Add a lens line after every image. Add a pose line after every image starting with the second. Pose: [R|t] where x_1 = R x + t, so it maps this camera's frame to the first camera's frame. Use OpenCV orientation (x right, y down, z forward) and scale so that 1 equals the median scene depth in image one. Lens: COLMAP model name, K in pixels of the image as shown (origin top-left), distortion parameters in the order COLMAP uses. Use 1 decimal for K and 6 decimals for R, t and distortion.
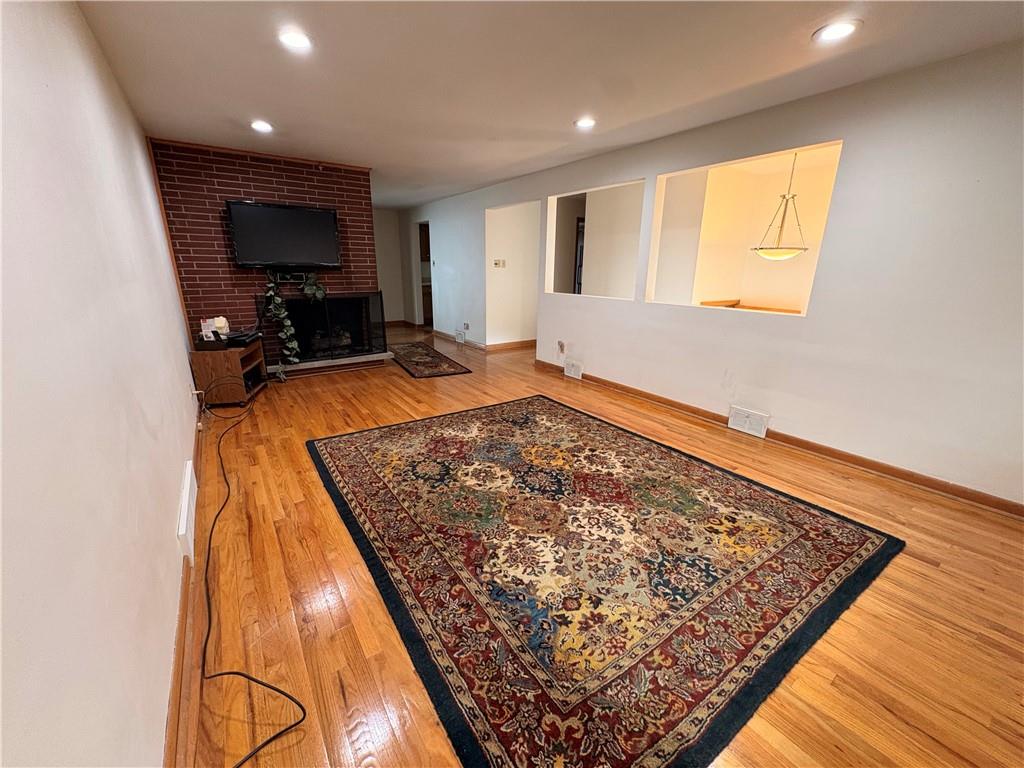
lens RADIAL K [[408.9, 0, 512.5], [0, 408.9, 383.0], [0, 0, 1]] dist [0.001067, 0.000452]
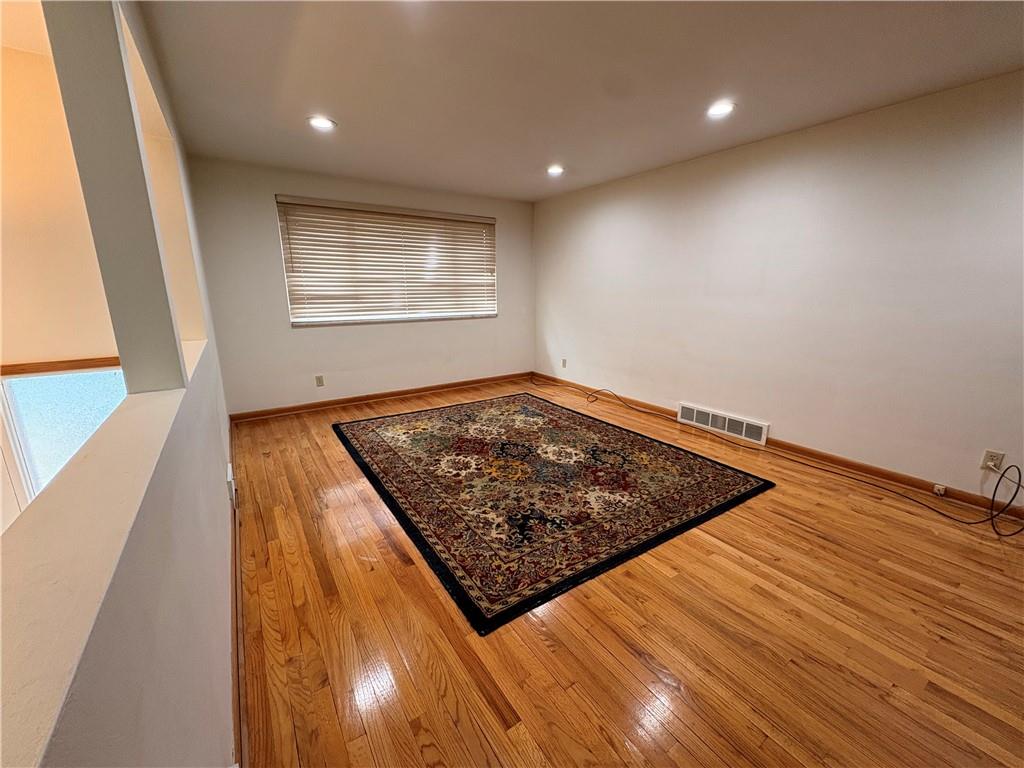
lens RADIAL K [[415.7, 0, 512.0], [0, 415.7, 384.0], [0, 0, 1]] dist [0.013984, 0.000061]
pose [[-0.999721, -0.014586, 0.018576, 0.059199], [-0.003562, 0.870625, 0.491934, -0.568651], [-0.023348, 0.491731, -0.870434, 1.977562]]
